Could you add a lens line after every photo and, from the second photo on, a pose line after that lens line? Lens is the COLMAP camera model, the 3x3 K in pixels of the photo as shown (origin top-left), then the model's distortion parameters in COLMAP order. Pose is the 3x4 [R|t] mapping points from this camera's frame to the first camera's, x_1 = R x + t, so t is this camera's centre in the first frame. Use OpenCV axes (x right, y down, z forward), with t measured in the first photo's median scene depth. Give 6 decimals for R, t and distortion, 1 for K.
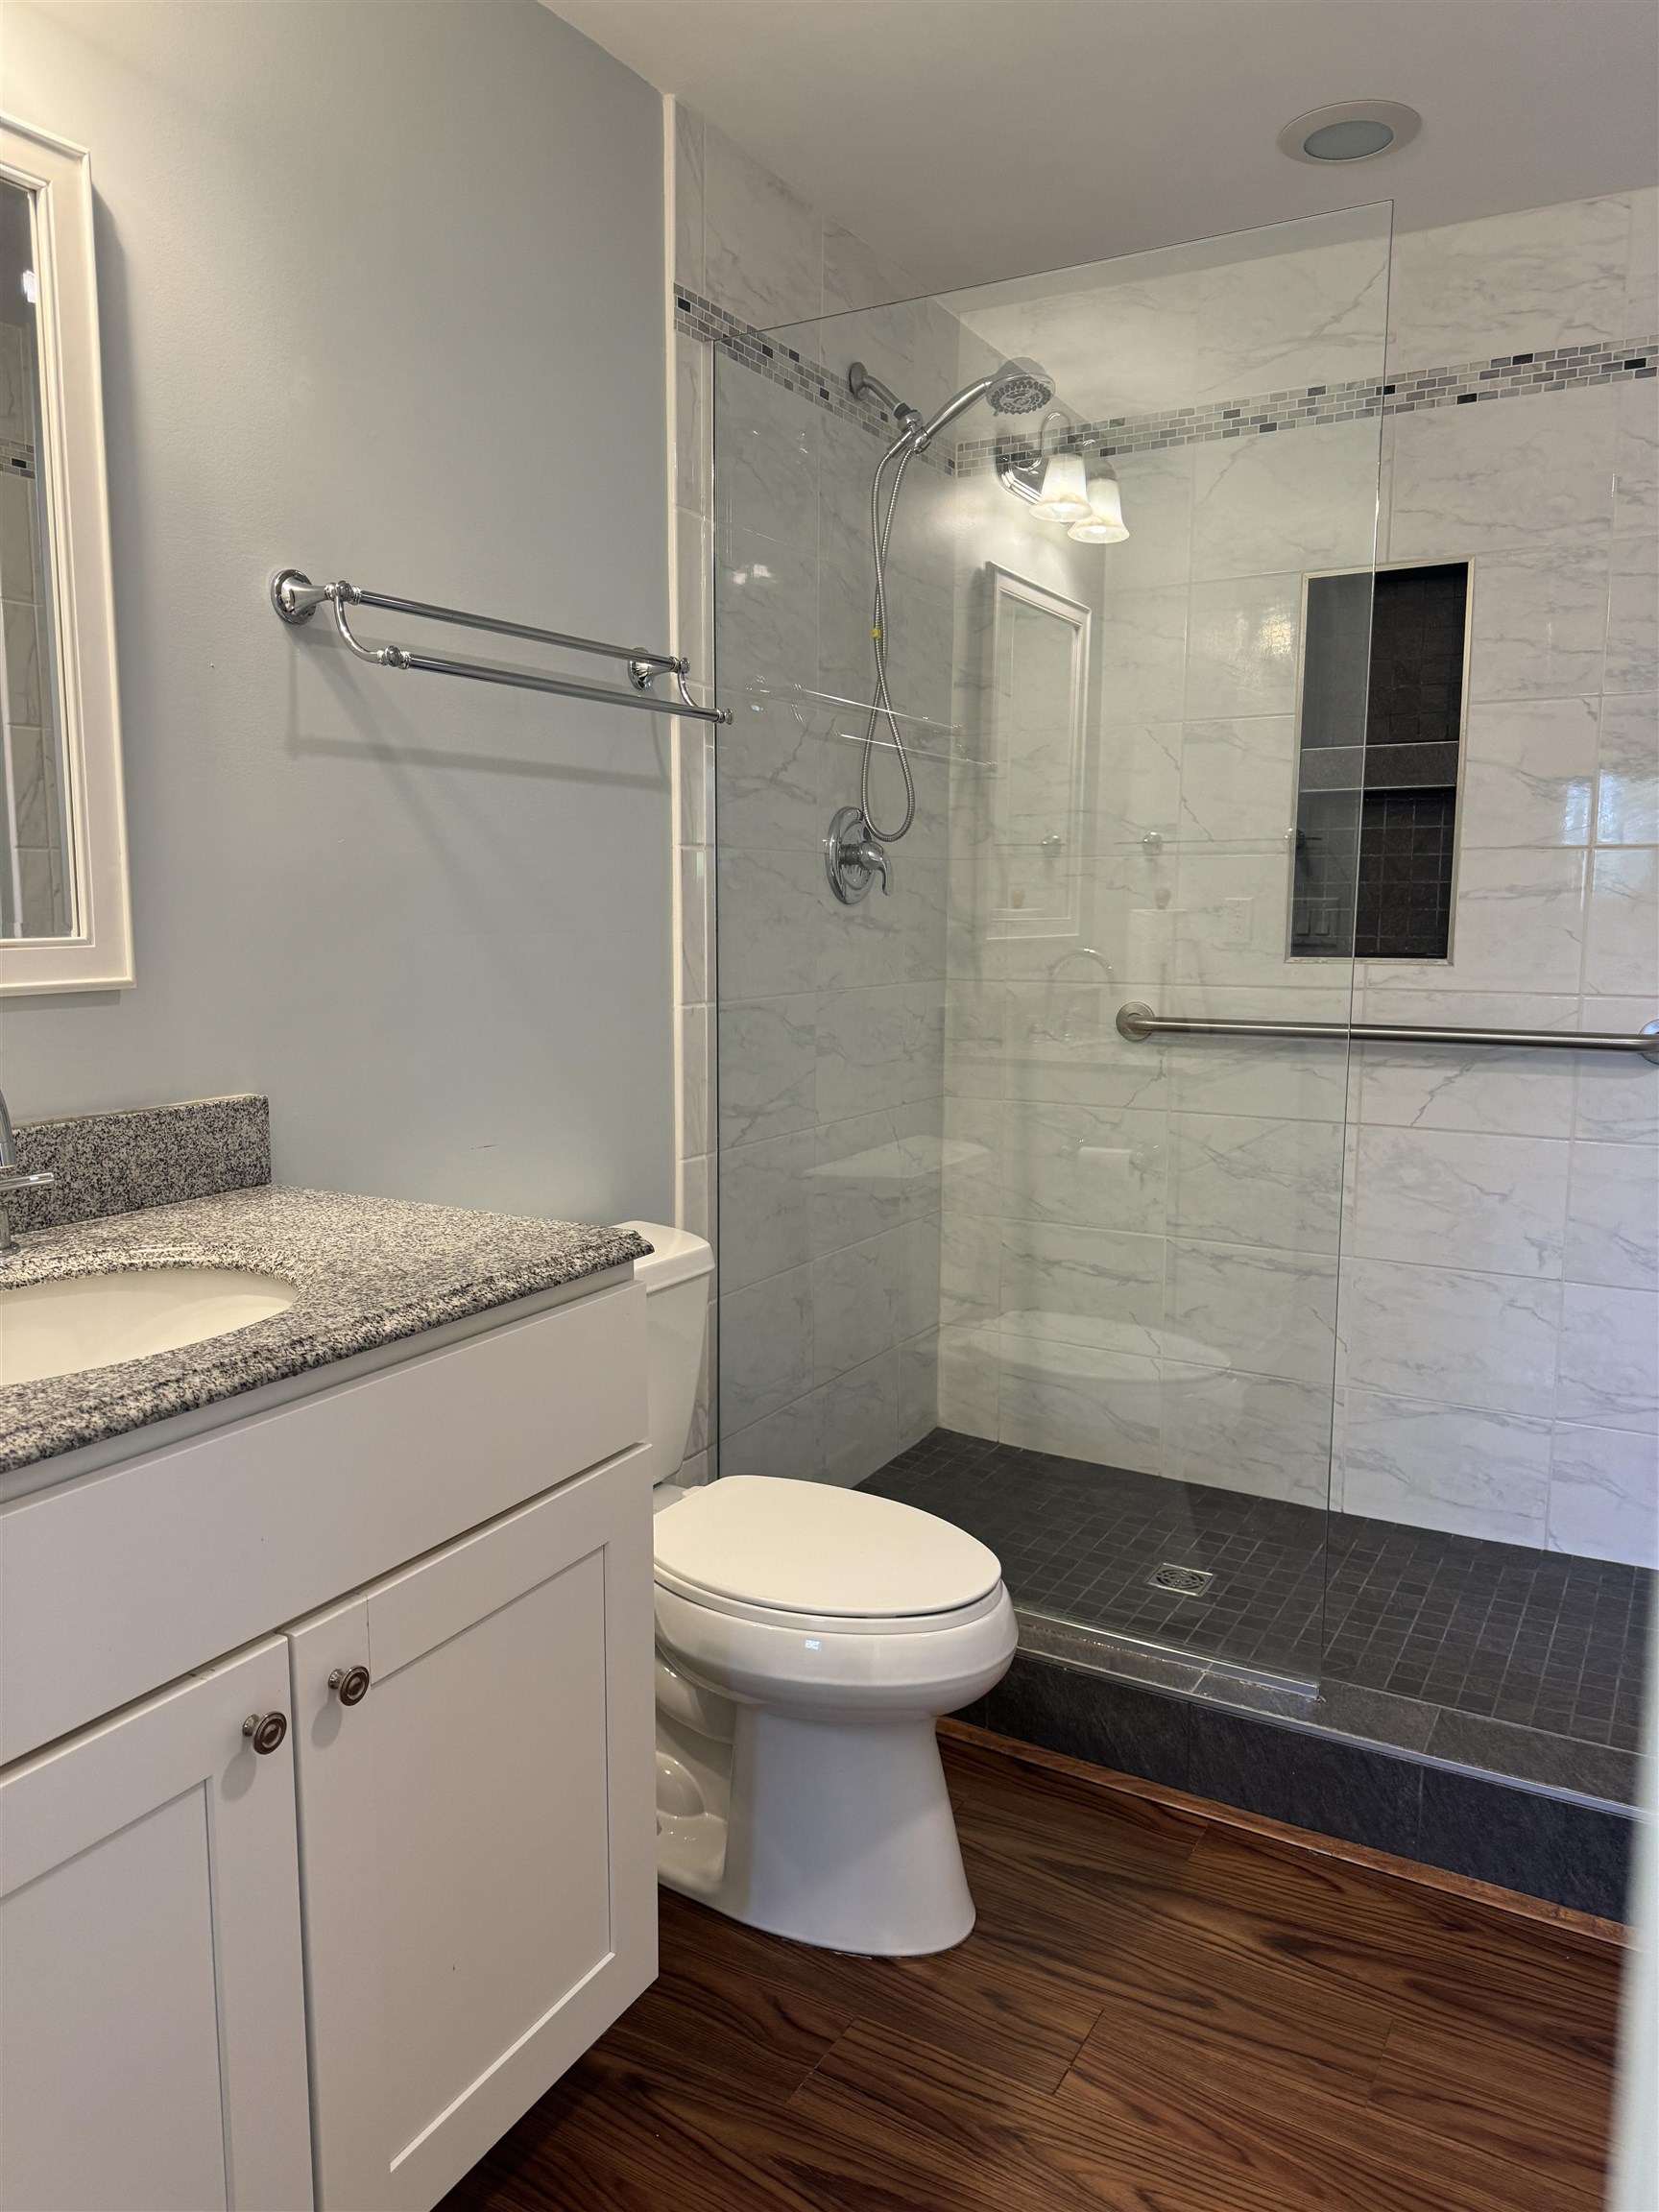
lens RADIAL K [[1548.5, 0, 829.5], [0, 1548.5, 1106.0], [0, 0, 1]] dist [0.072147, -0.097114]
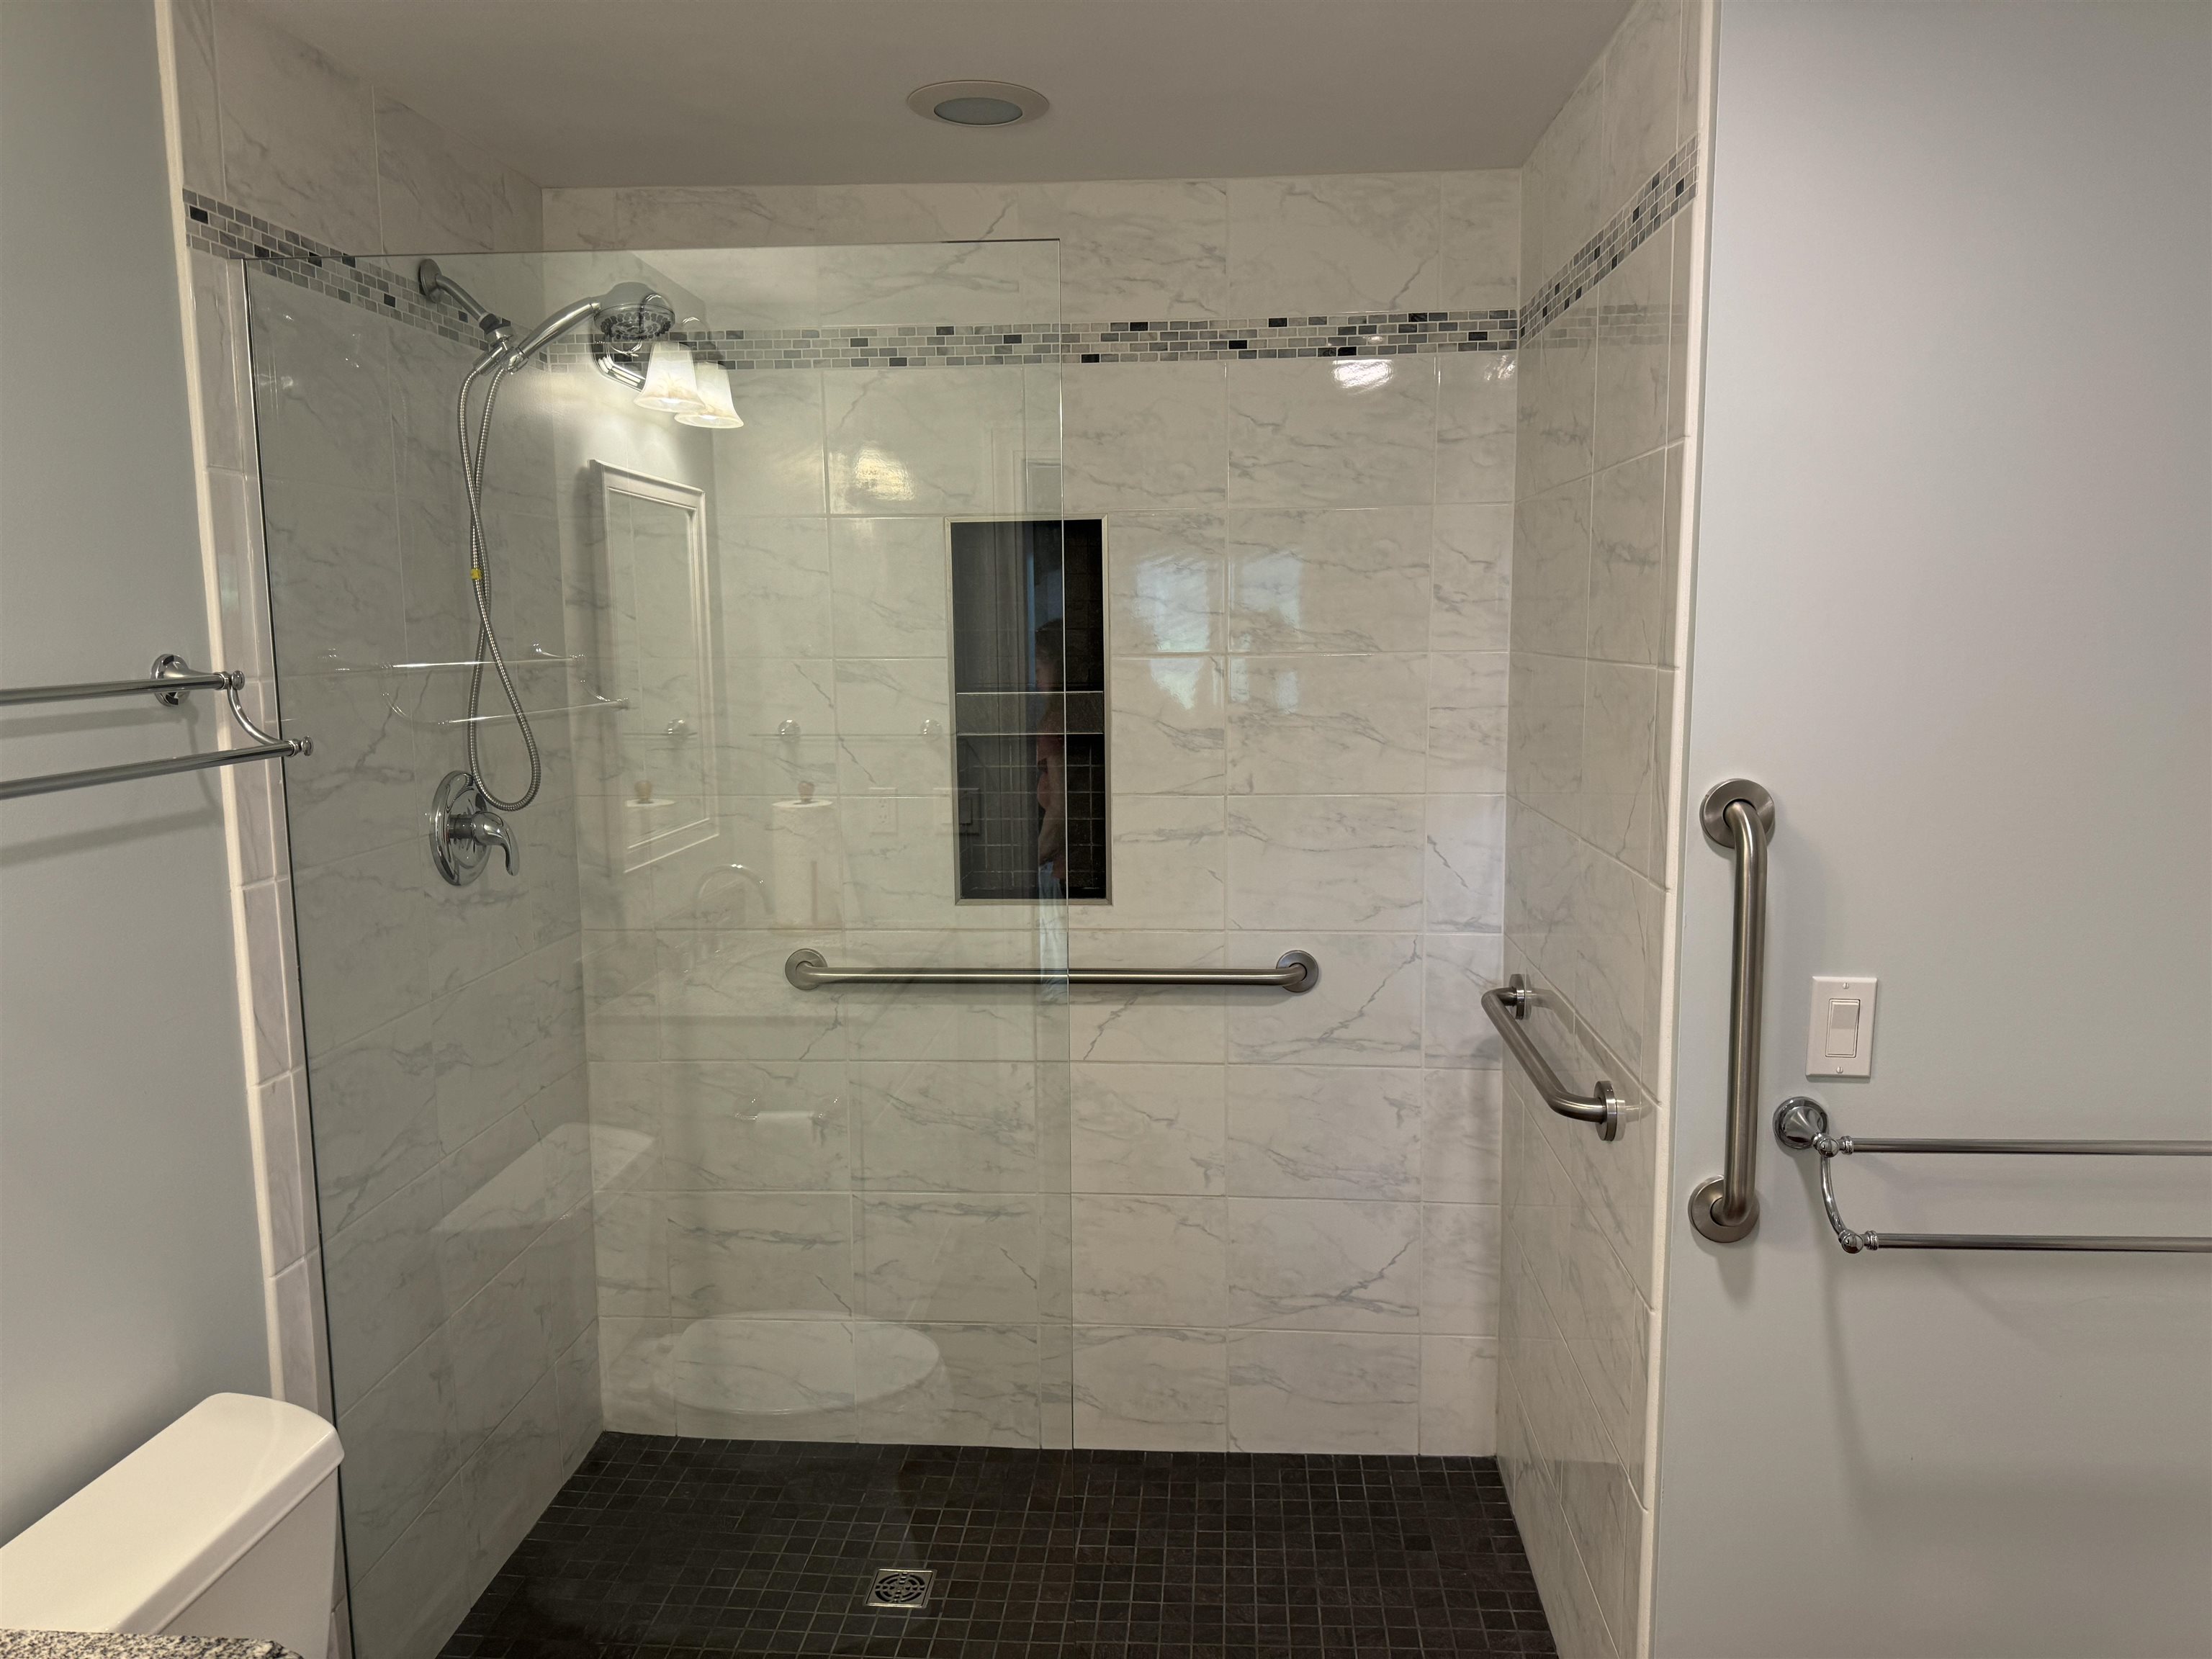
lens RADIAL K [[1533.9, 0, 1106.0], [0, 1533.9, 829.5], [0, 0, 1]] dist [0.069707, -0.092868]
pose [[0.901332, -0.070010, 0.427433, -0.031656], [0.067394, 0.997500, 0.021268, -0.162161], [-0.427854, 0.009637, 0.903797, 0.093186]]
